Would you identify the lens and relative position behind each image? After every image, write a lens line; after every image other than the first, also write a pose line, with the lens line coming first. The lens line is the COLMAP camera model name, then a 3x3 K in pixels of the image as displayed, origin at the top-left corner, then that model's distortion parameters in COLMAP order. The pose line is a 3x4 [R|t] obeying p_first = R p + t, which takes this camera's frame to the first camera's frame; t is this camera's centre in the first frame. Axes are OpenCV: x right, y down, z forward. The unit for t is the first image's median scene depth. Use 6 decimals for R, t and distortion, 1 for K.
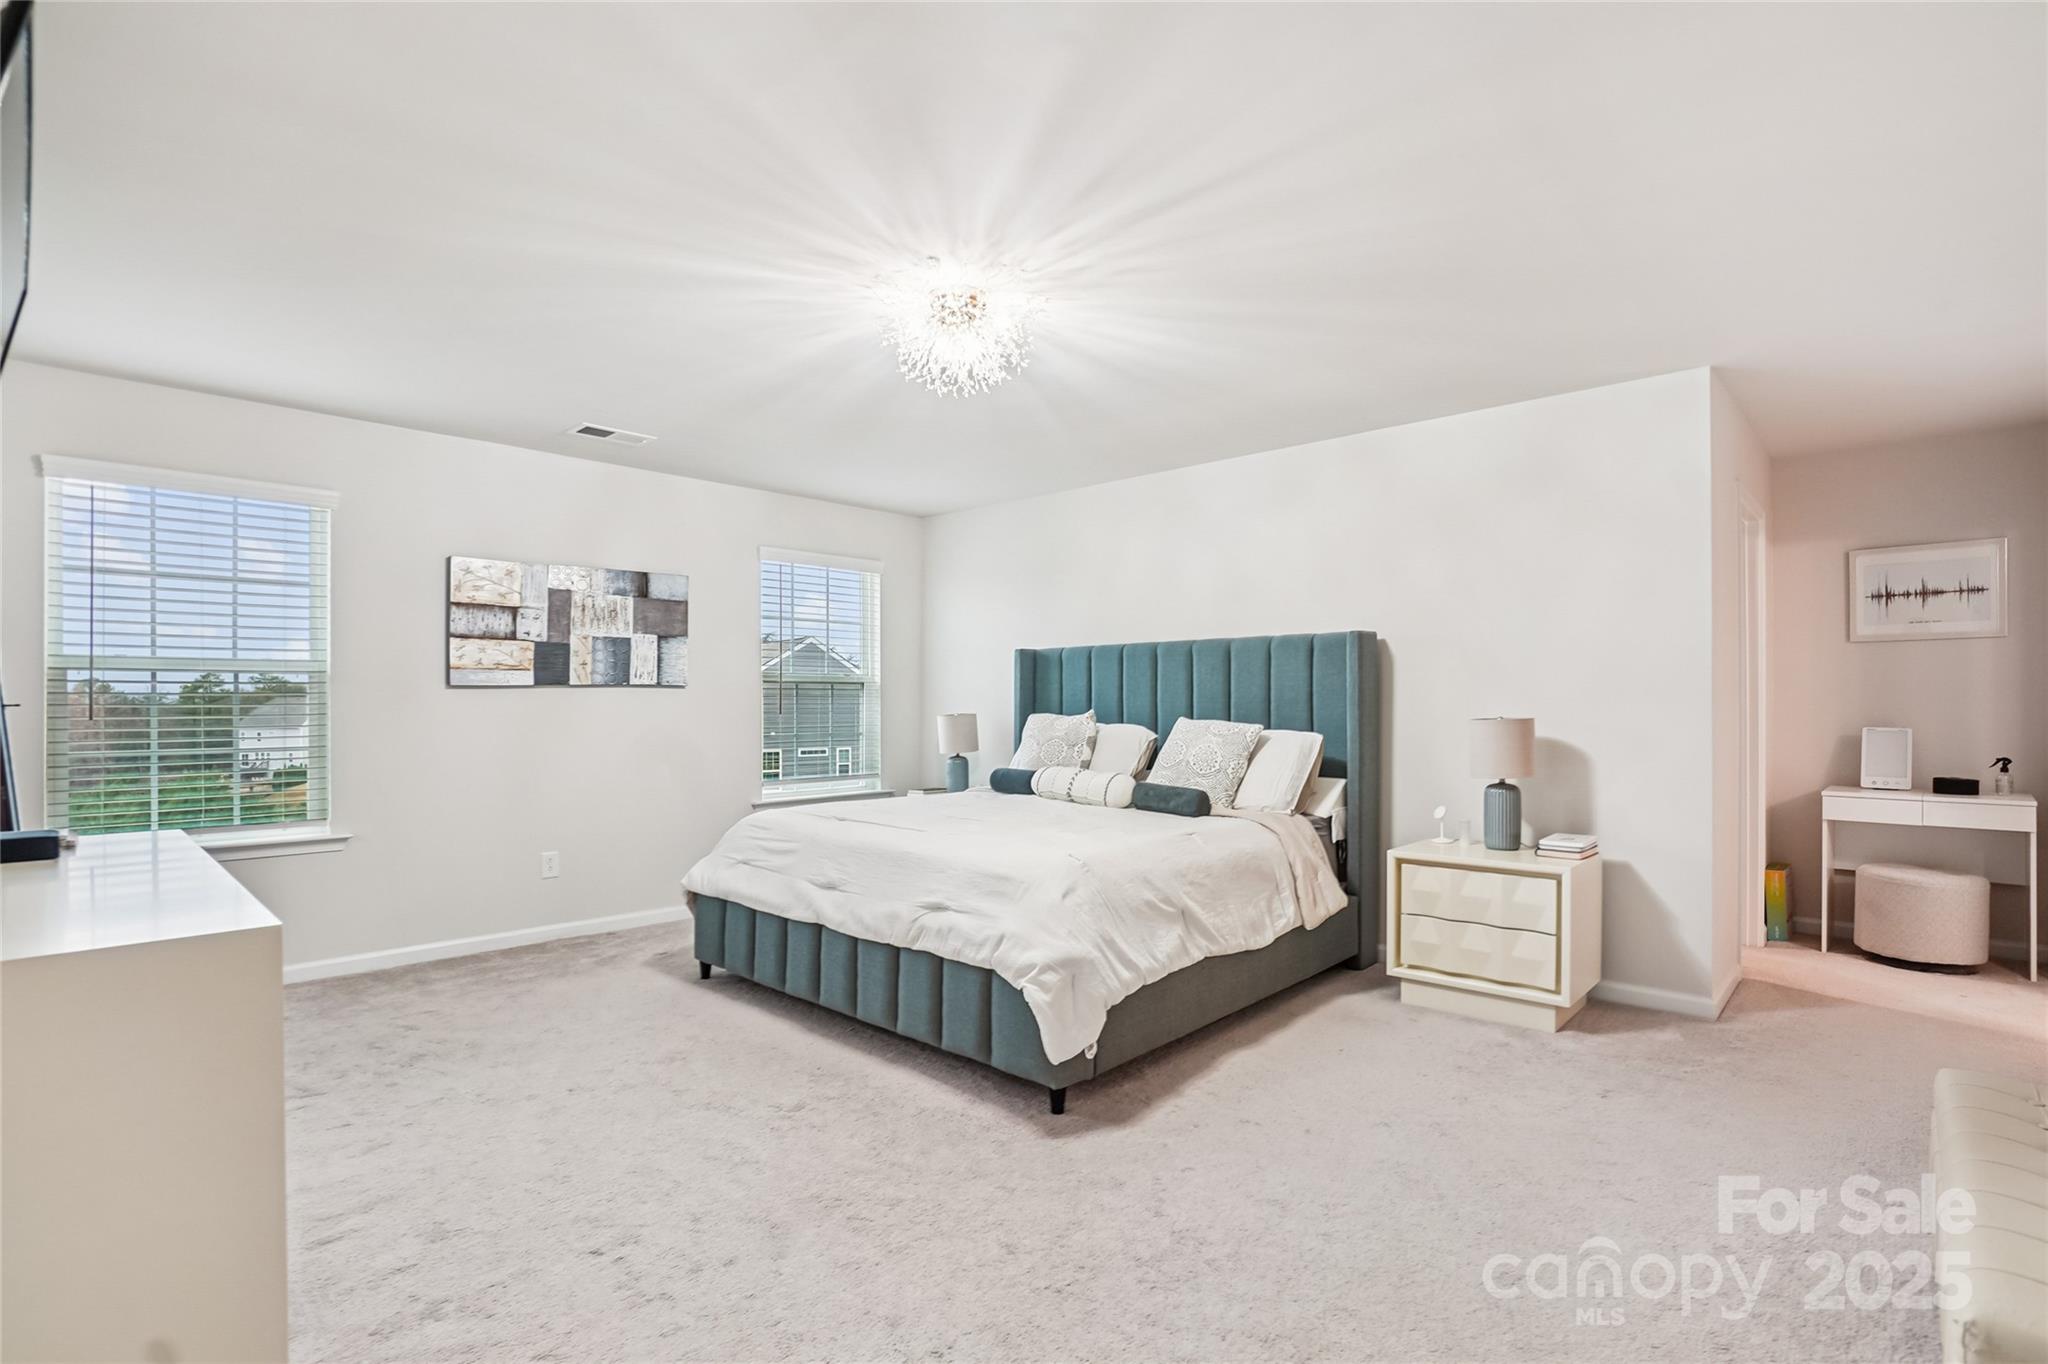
lens RADIAL K [[967.6, 0, 1008.6], [0, 967.6, 706.2], [0, 0, 1]] dist [-0.033297, 0.000082]
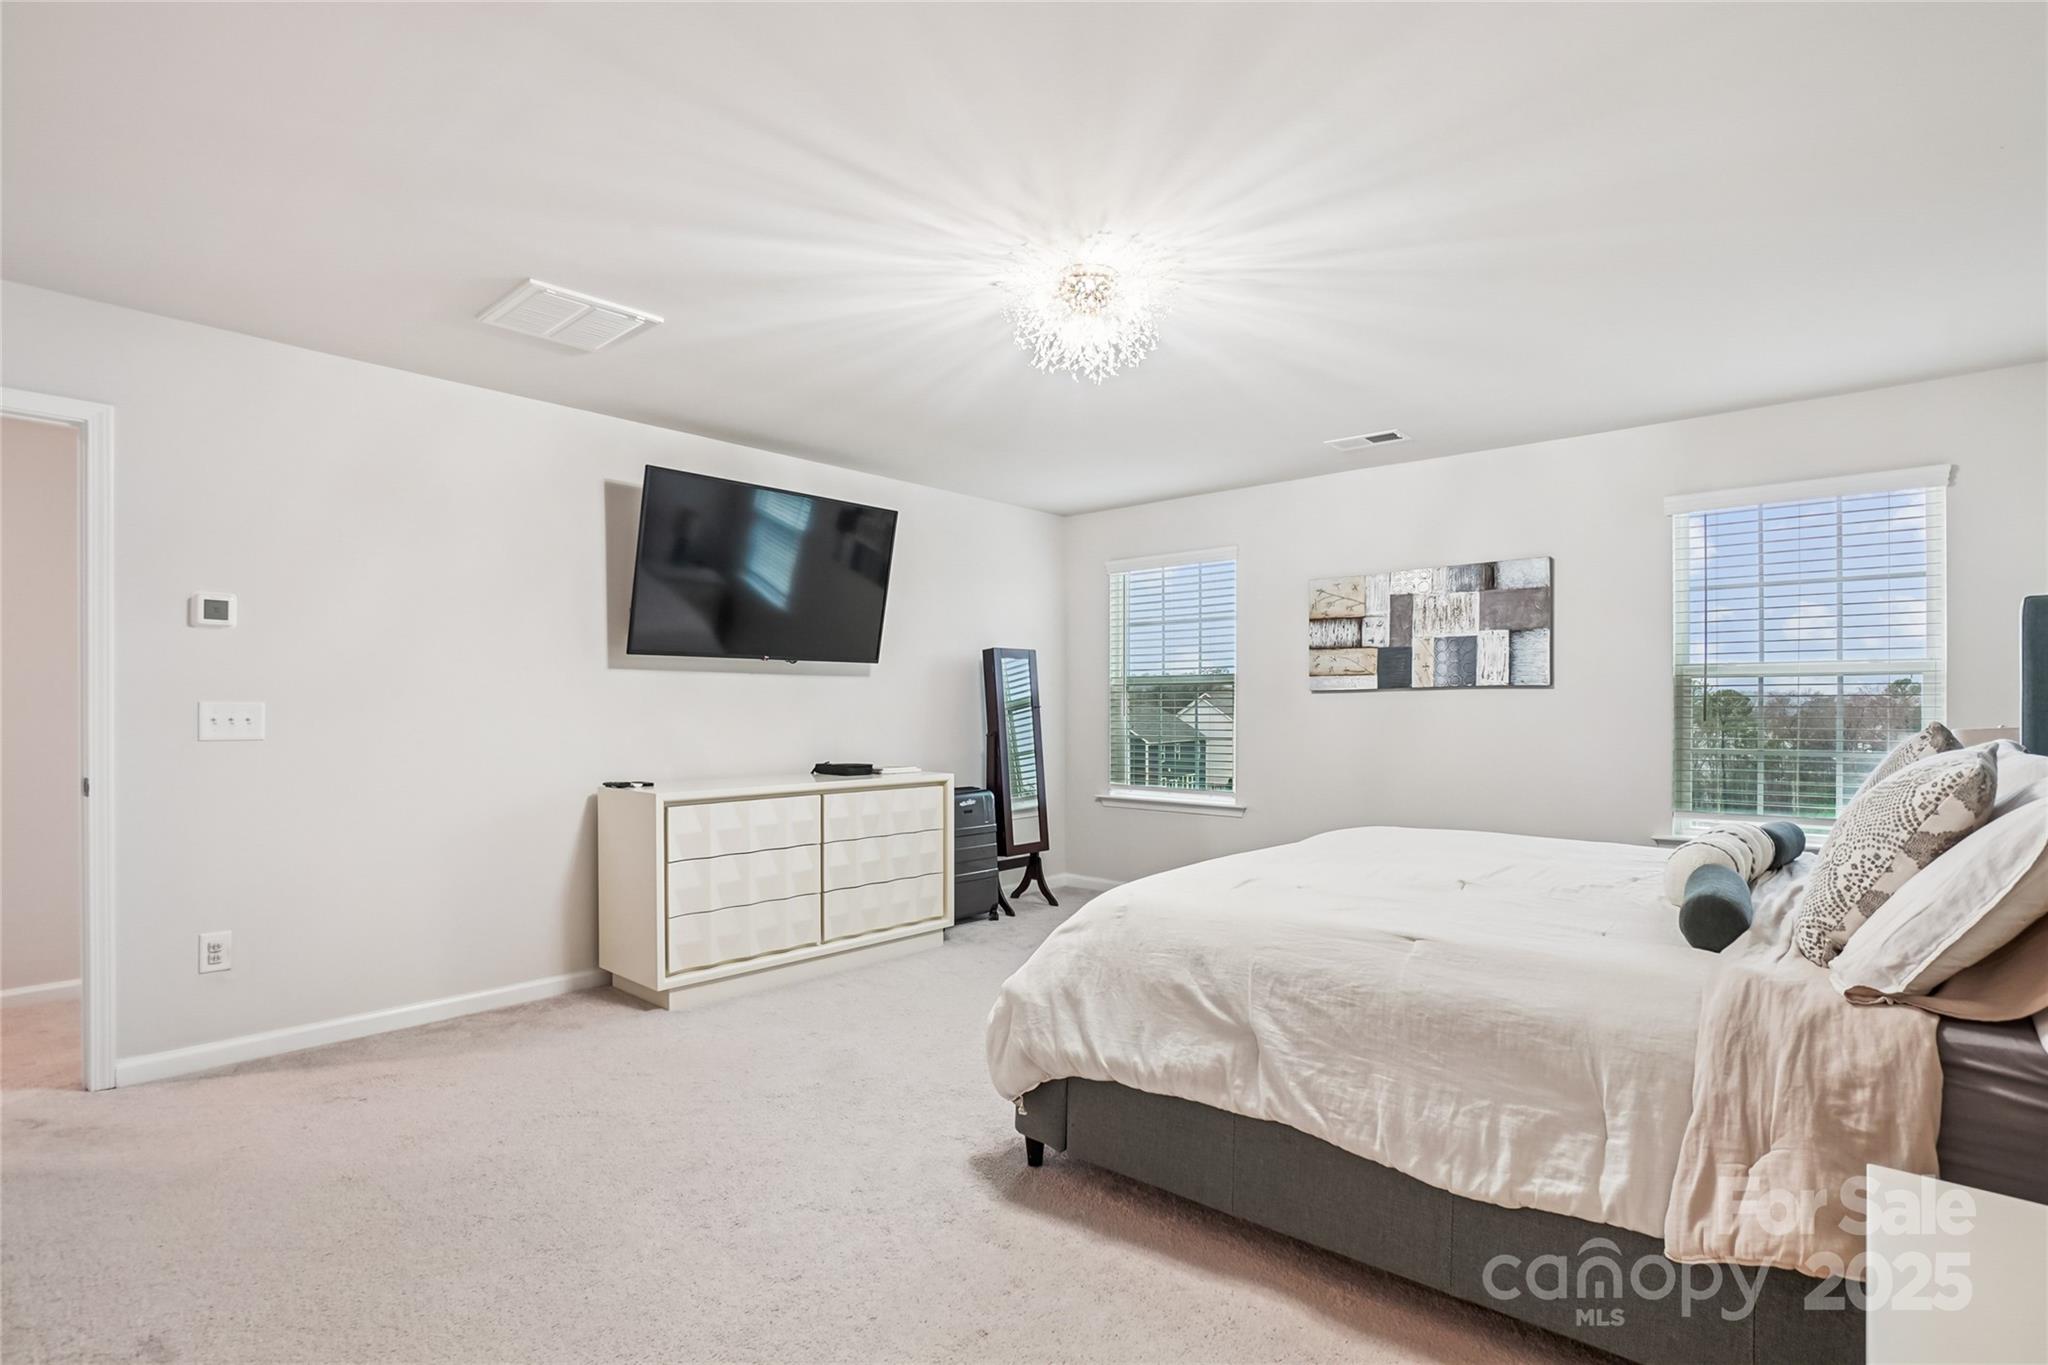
lens RADIAL K [[967.6, 0, 1008.6], [0, 967.6, 706.7], [0, 0, 1]] dist [-0.033297, 0.000082]
pose [[0.039382, 0.001990, -0.999222, 0.534816], [-0.005088, 0.999985, 0.001791, -0.002013], [0.999211, 0.005014, 0.039391, 0.535506]]
